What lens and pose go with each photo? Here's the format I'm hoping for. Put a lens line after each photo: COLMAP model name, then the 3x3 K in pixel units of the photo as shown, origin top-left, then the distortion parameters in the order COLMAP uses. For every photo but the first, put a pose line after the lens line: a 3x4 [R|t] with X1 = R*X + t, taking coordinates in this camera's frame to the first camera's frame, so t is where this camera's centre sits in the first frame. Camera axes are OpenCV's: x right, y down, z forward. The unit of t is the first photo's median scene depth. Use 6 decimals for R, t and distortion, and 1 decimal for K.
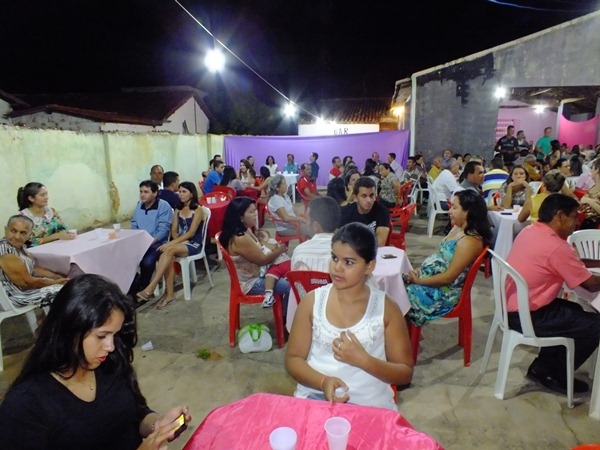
lens RADIAL K [[380.6, 0, 298.3], [0, 380.6, 219.9], [0, 0, 1]] dist [-0.078661, 0.032142]
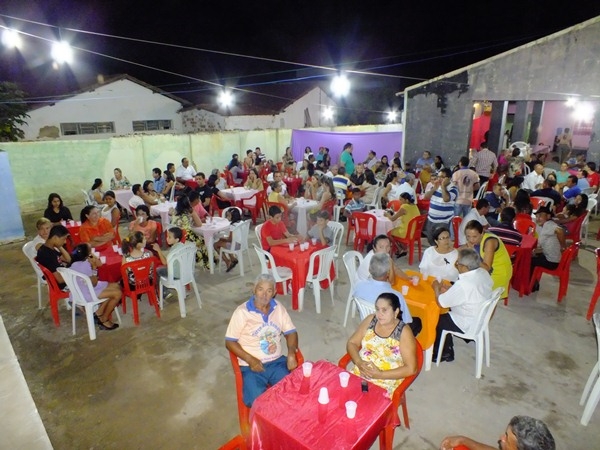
lens RADIAL K [[380.6, 0, 303.3], [0, 380.6, 223.6], [0, 0, 1]] dist [-0.078661, 0.032142]
pose [[0.879788, 0.145797, -0.452455, 0.659326], [-0.104334, 0.987820, 0.115437, -0.055385], [0.463775, -0.054353, 0.884284, -0.297890]]
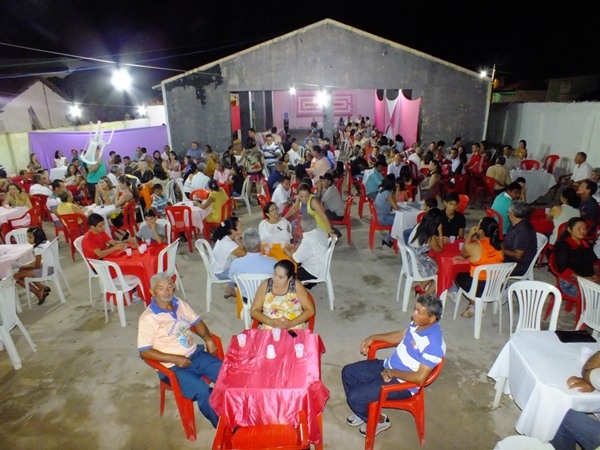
lens RADIAL K [[380.6, 0, 303.5], [0, 380.6, 222.9], [0, 0, 1]] dist [-0.078661, 0.032142]
pose [[0.984869, -0.060780, 0.162293, 0.558666], [0.042666, 0.992695, 0.112859, -0.044522], [-0.167967, -0.104227, 0.980267, -0.354317]]
